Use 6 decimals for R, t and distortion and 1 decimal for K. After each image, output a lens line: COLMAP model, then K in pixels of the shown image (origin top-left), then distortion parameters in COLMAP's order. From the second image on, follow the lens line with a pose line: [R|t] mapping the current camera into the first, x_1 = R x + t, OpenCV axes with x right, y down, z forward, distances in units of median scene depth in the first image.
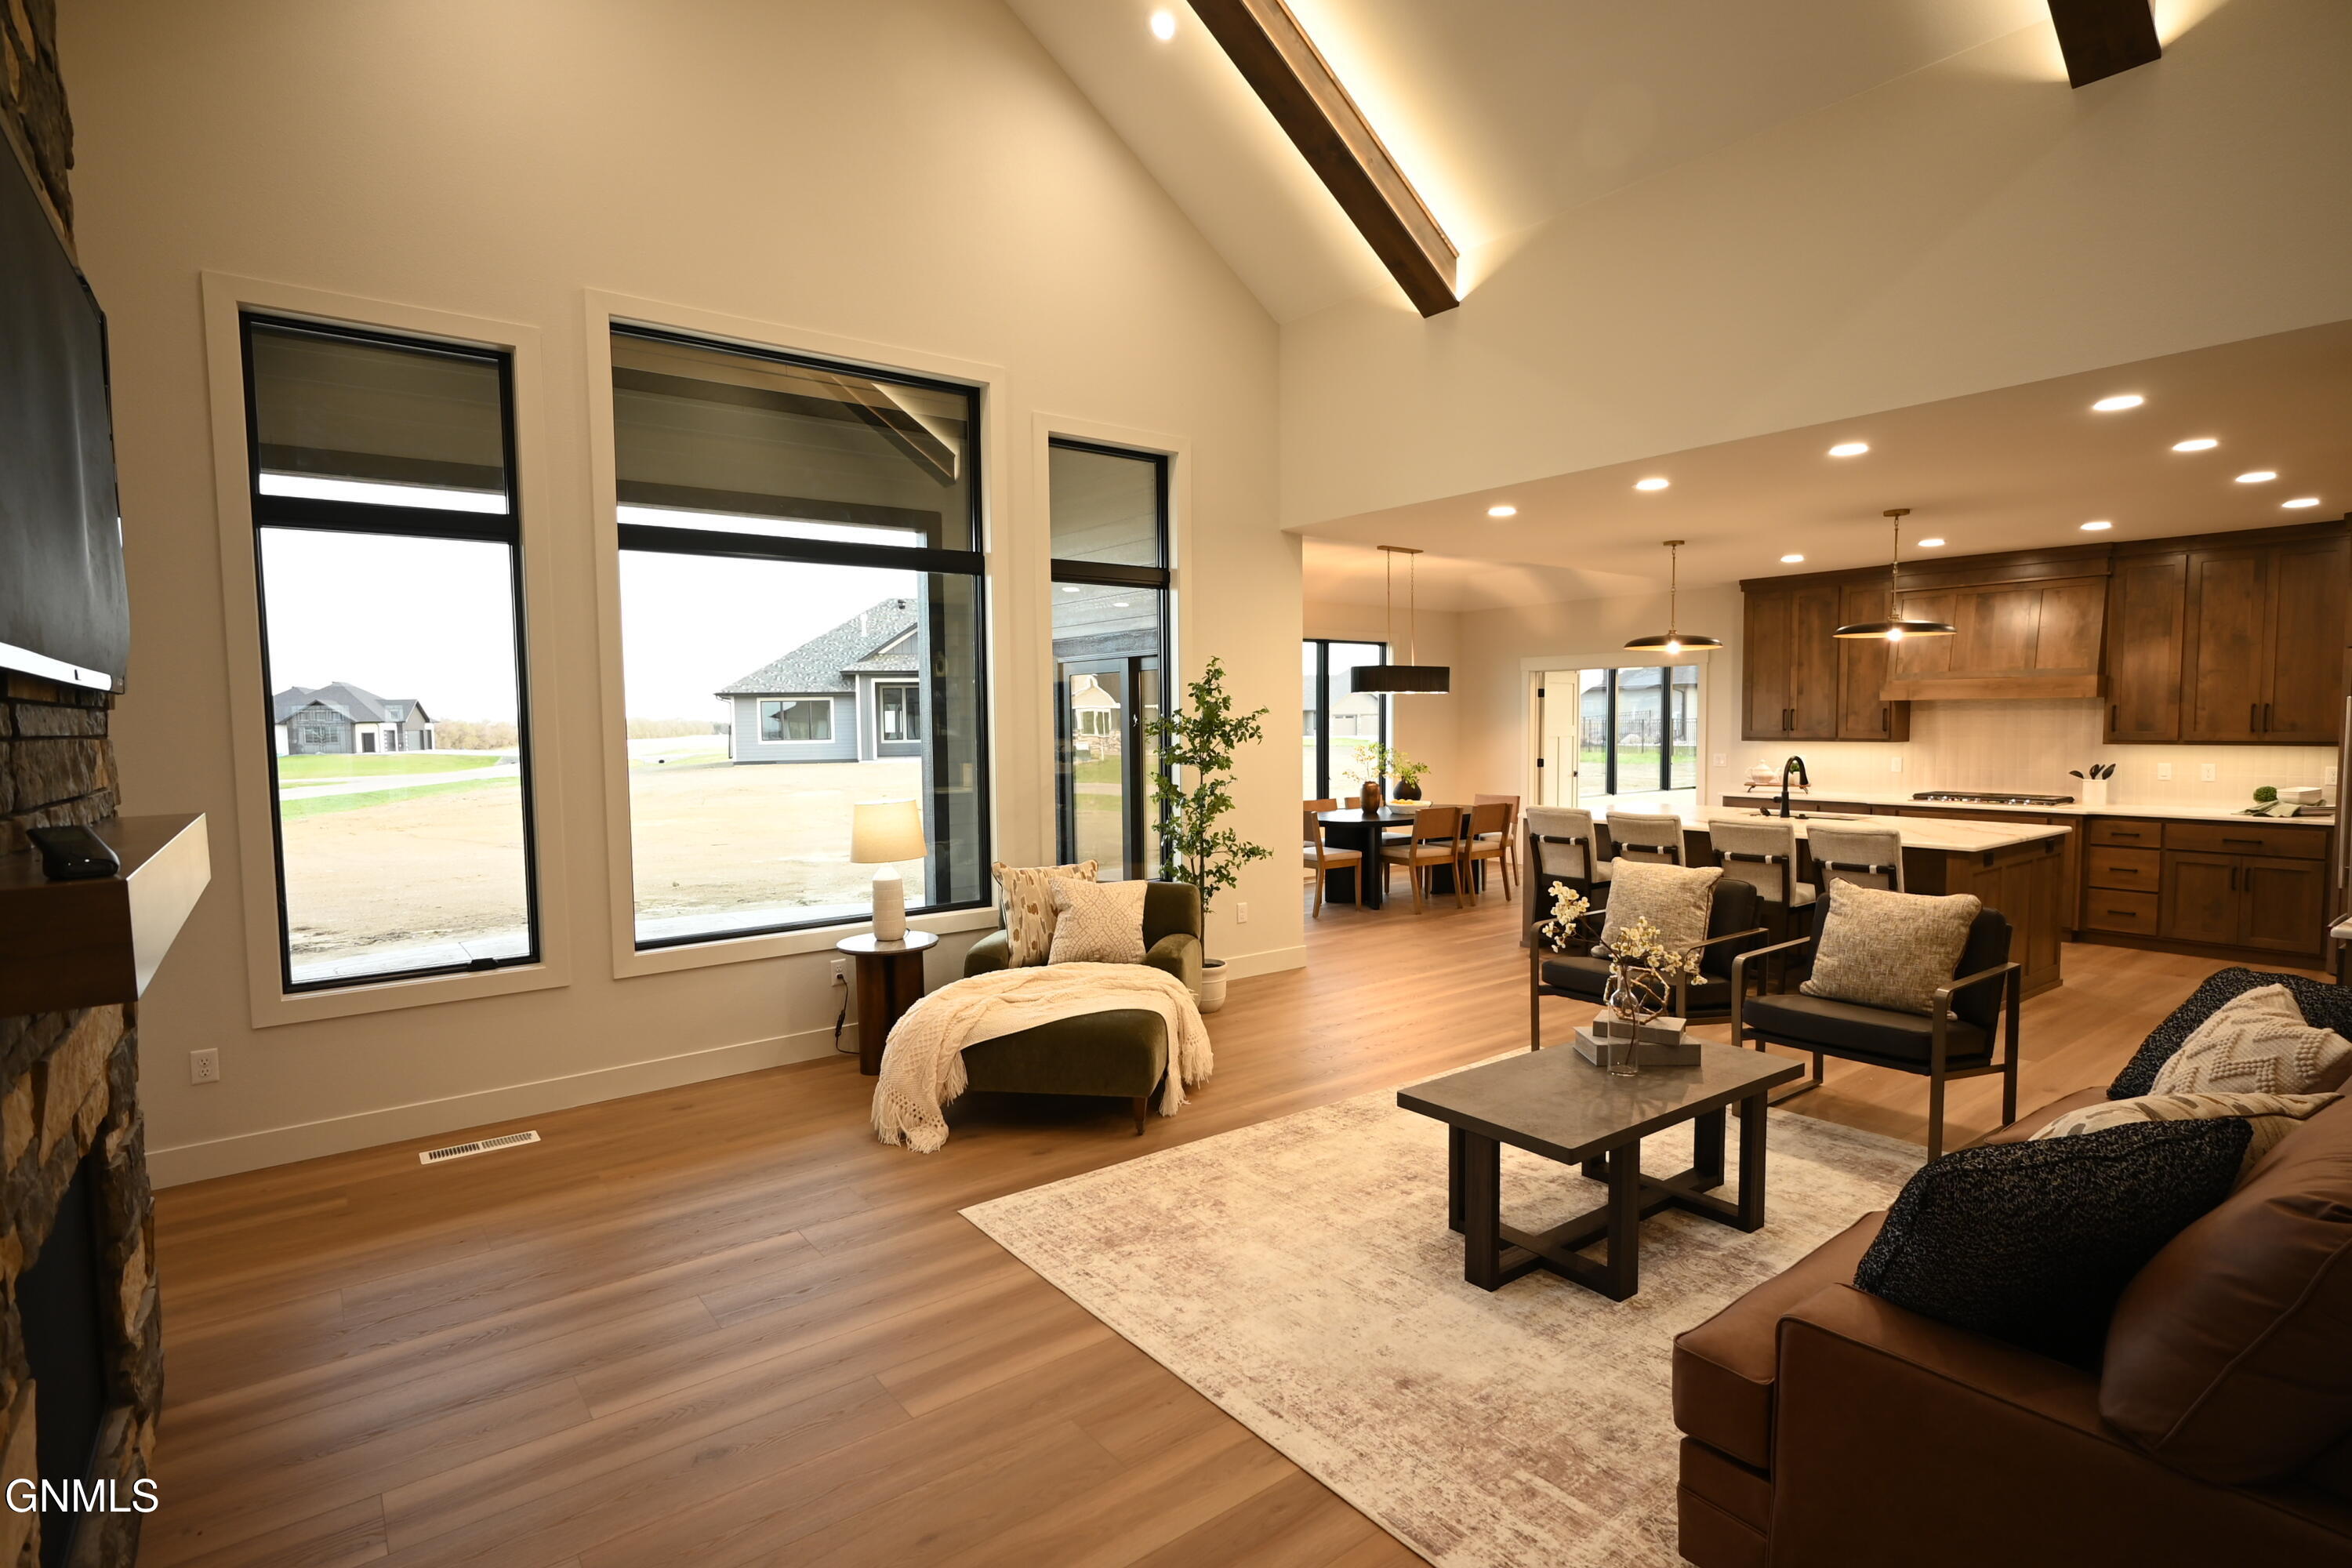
lens RADIAL K [[1156.9, 0, 1180.0], [0, 1156.9, 794.8], [0, 0, 1]] dist [0.001271, 0.000217]
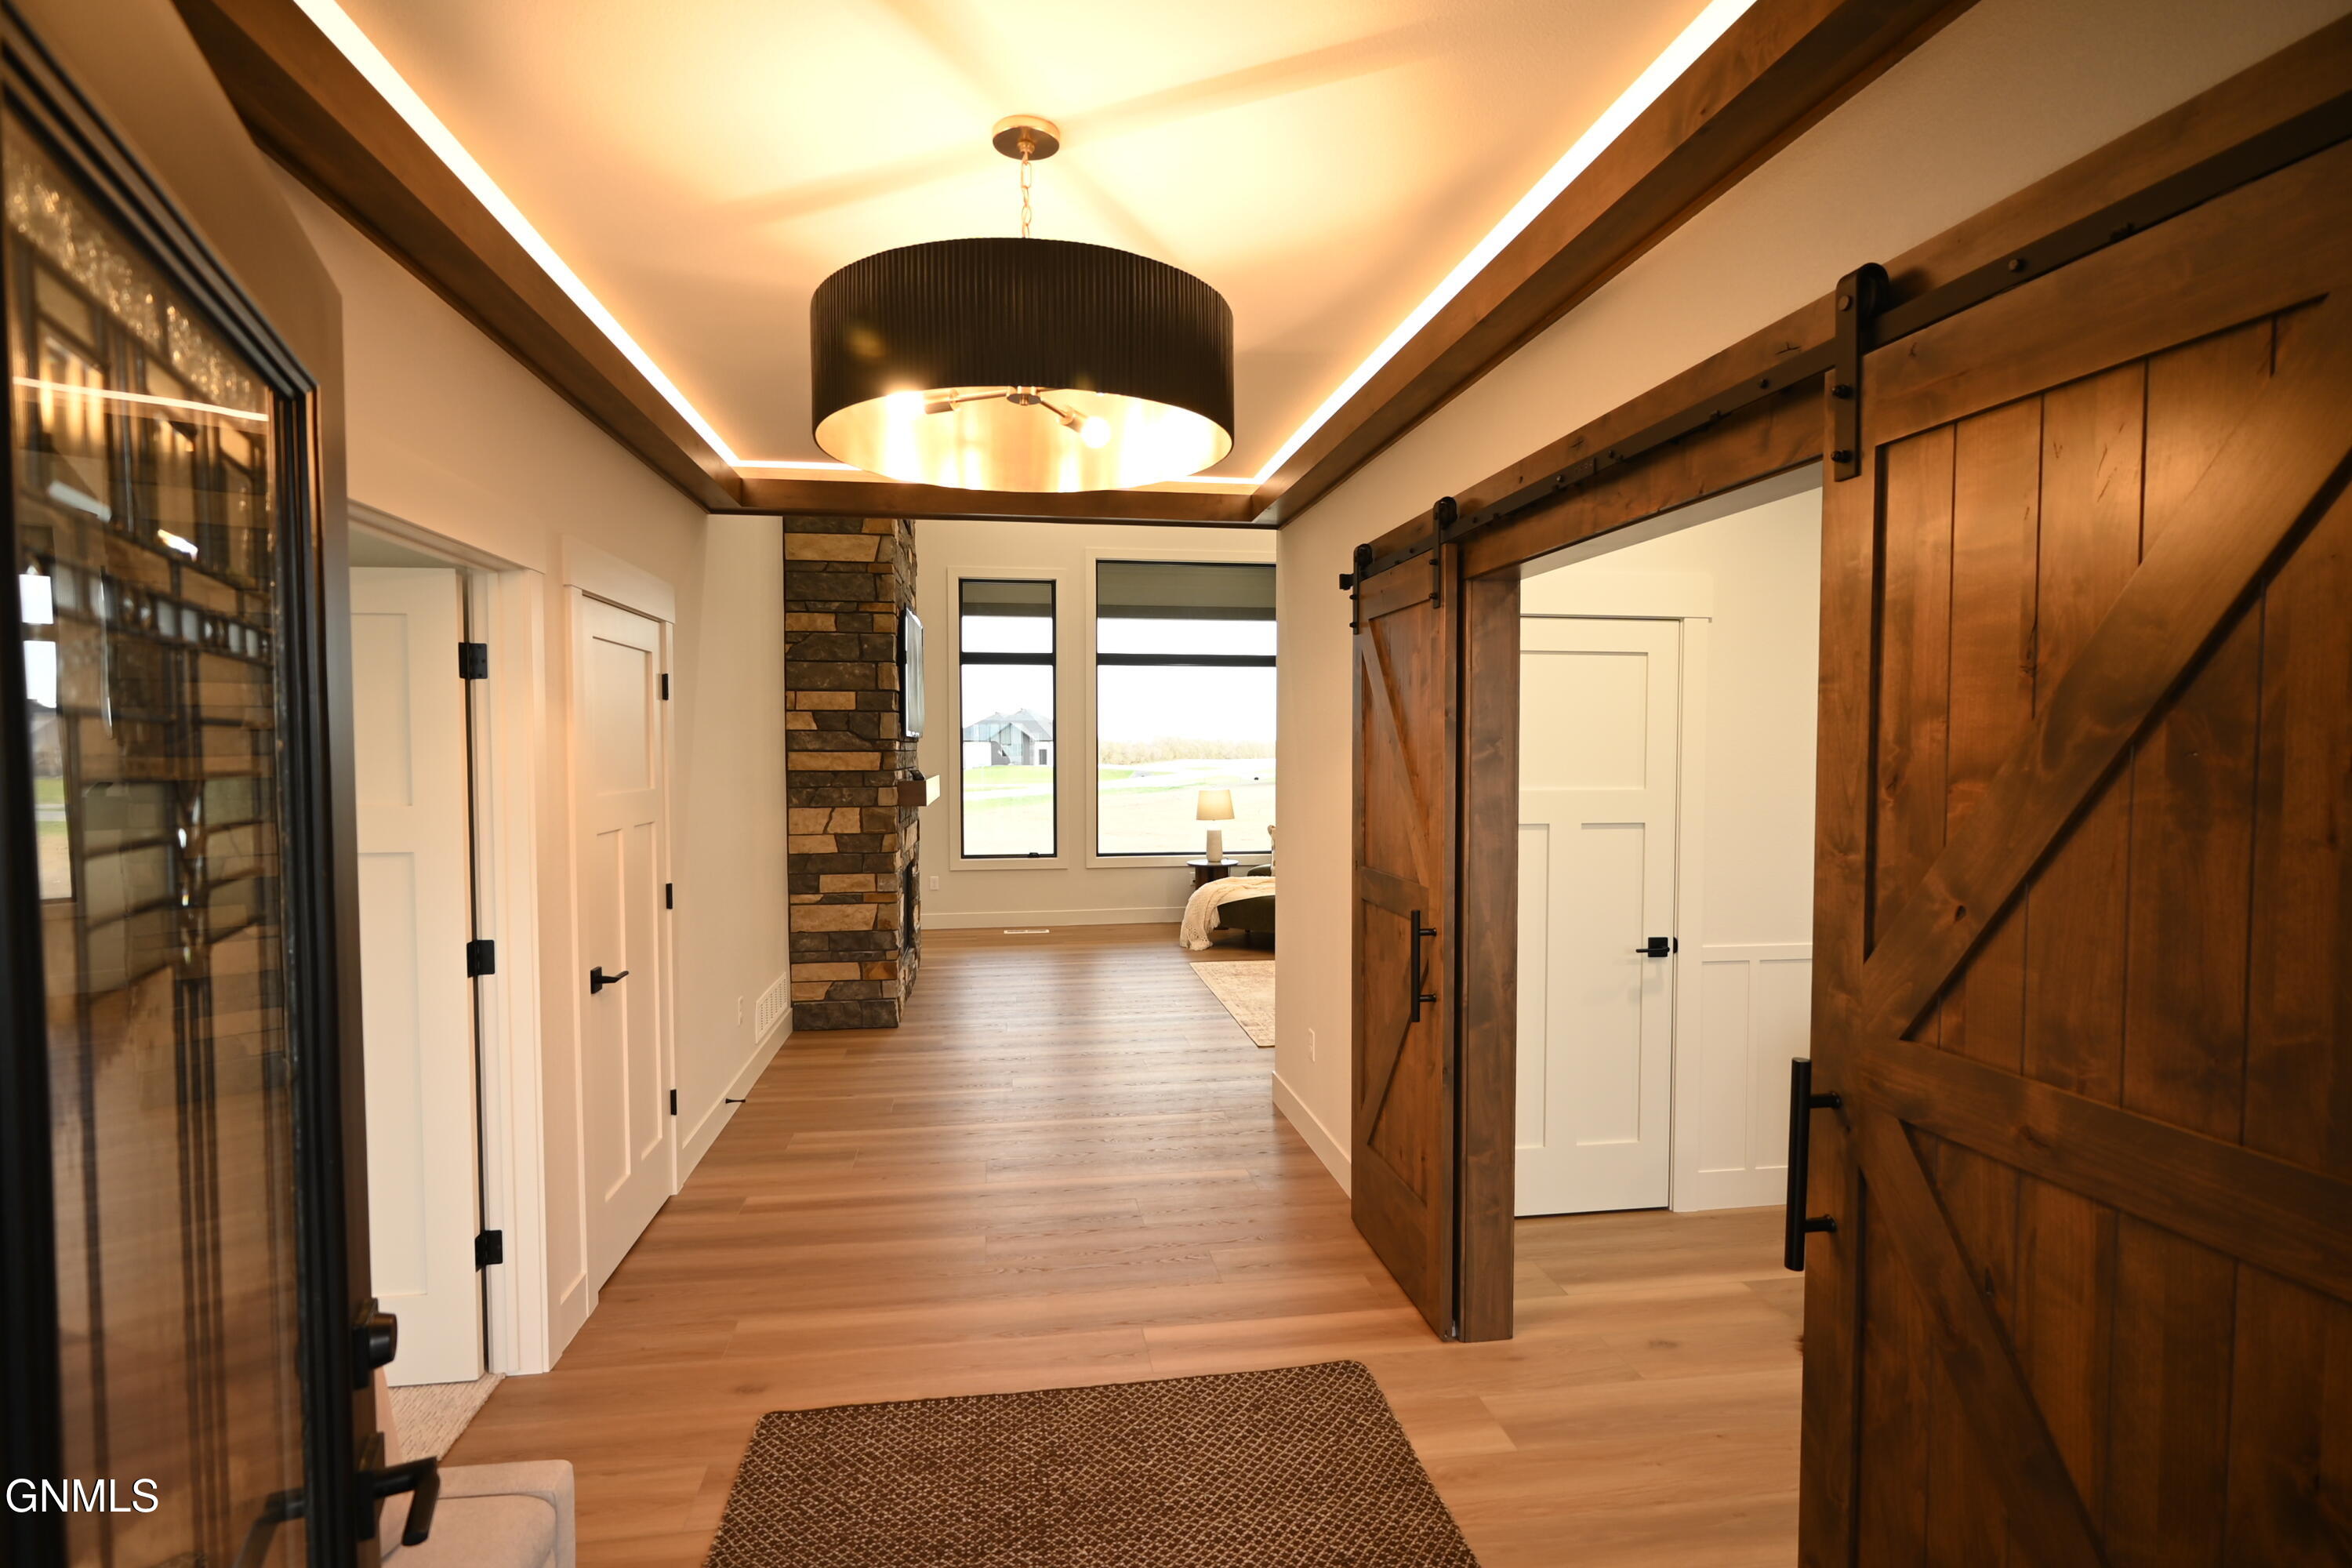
lens RADIAL K [[1156.9, 0, 1171.7], [0, 1156.9, 787.5], [0, 0, 1]] dist [0.001271, 0.000217]
pose [[0.877197, 0.030661, -0.479151, 0.687830], [-0.043411, 0.998936, -0.015553, 0.041118], [0.478164, 0.034444, 0.877595, -0.822218]]
